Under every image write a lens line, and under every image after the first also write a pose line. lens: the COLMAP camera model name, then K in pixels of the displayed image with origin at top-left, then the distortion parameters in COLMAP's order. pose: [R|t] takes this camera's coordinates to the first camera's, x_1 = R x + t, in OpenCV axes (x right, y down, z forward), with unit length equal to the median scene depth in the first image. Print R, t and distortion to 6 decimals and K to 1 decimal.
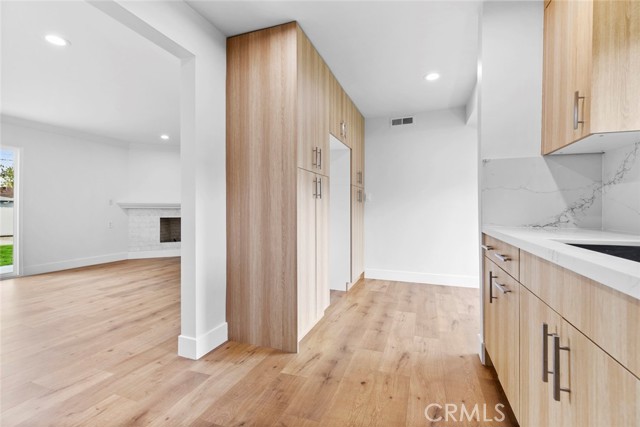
lens RADIAL K [[290.3, 0, 316.9], [0, 290.3, 208.5], [0, 0, 1]] dist [0.003012, 0.000061]
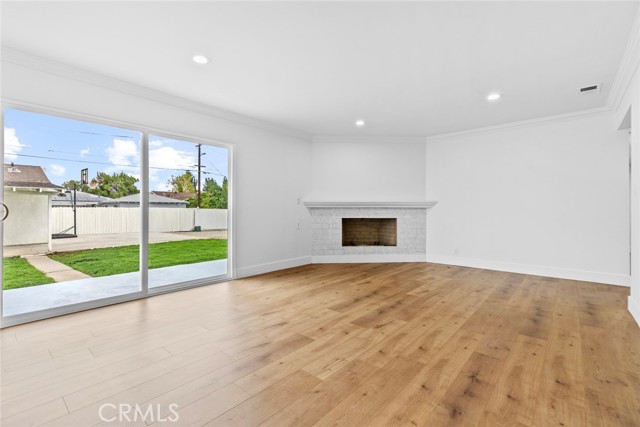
lens RADIAL K [[290.3, 0, 316.9], [0, 290.3, 208.5], [0, 0, 1]] dist [0.003012, 0.000061]
pose [[0.937108, -0.003871, -0.349018, -0.325746], [0.003965, 0.999992, -0.000447, 0.002333], [0.349017, -0.000965, 0.937116, 0.155347]]
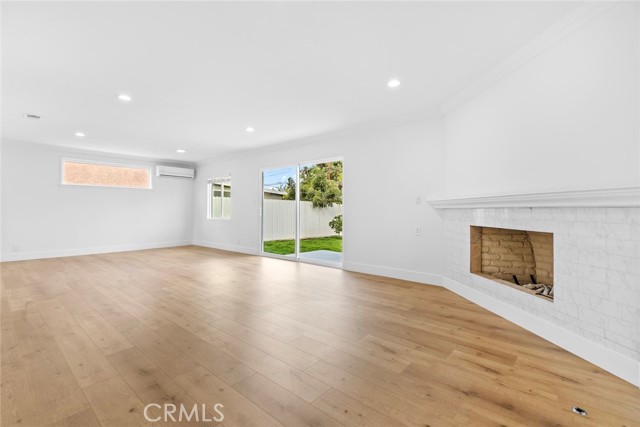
lens RADIAL K [[294.4, 0, 314.4], [0, 294.4, 213.7], [0, 0, 1]] dist [0.003340, -0.000307]
pose [[-0.358273, 0.007029, -0.933591, 0.070734], [0.000993, 0.999974, 0.007148, 0.006185], [0.933616, 0.001633, -0.358270, 0.997028]]
